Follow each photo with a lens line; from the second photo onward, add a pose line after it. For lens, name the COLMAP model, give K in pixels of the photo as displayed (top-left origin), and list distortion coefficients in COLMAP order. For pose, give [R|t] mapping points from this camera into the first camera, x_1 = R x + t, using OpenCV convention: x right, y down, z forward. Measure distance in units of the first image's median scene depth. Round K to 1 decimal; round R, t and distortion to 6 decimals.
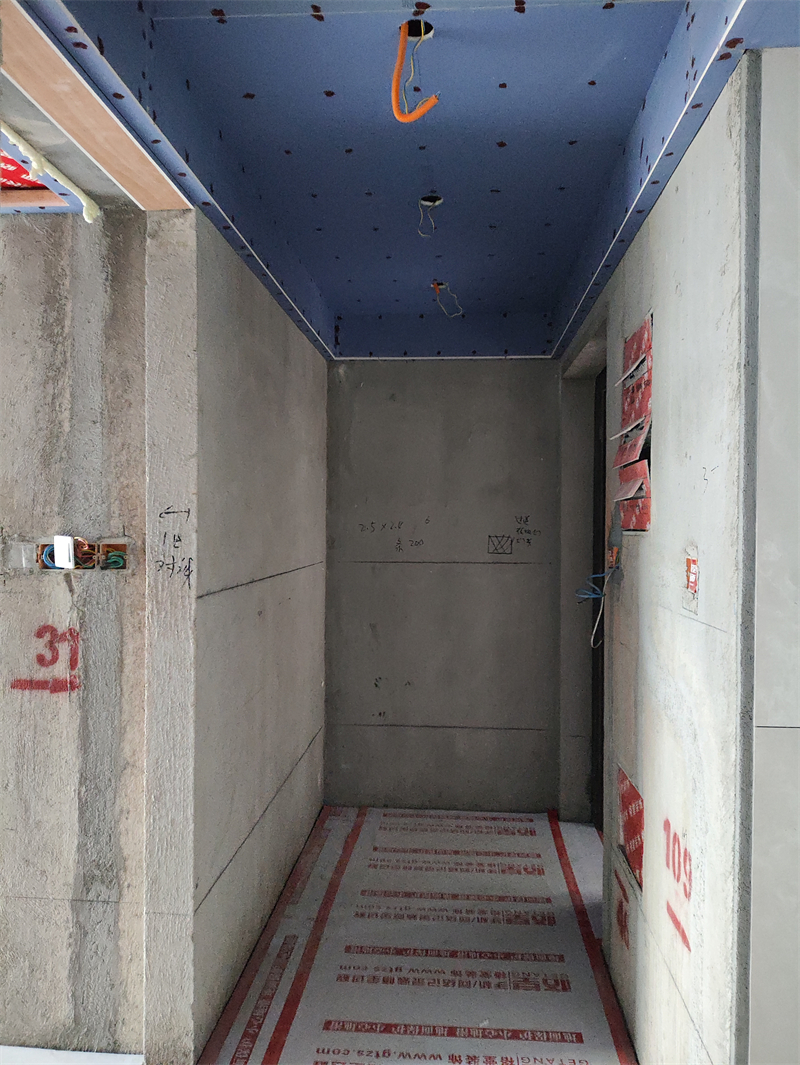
lens RADIAL K [[704.8, 0, 399.6], [0, 704.8, 534.4], [0, 0, 1]] dist [0.007514, 0.001003]
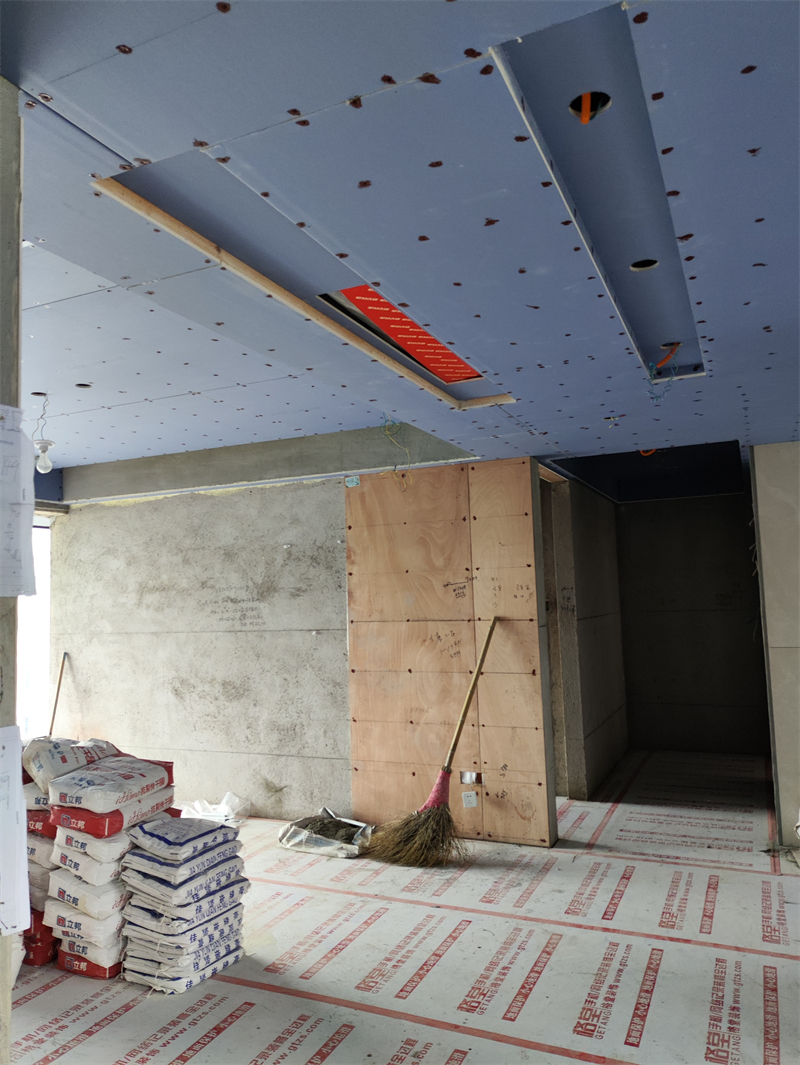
lens RADIAL K [[780.1, 0, 402.6], [0, 780.1, 528.0], [0, 0, 1]] dist [0.046798, -0.057846]
pose [[0.939229, -0.068847, -0.336316, 0.085566], [0.035116, 0.993812, -0.105374, 0.022850], [0.341490, 0.087160, 0.935835, -1.517074]]
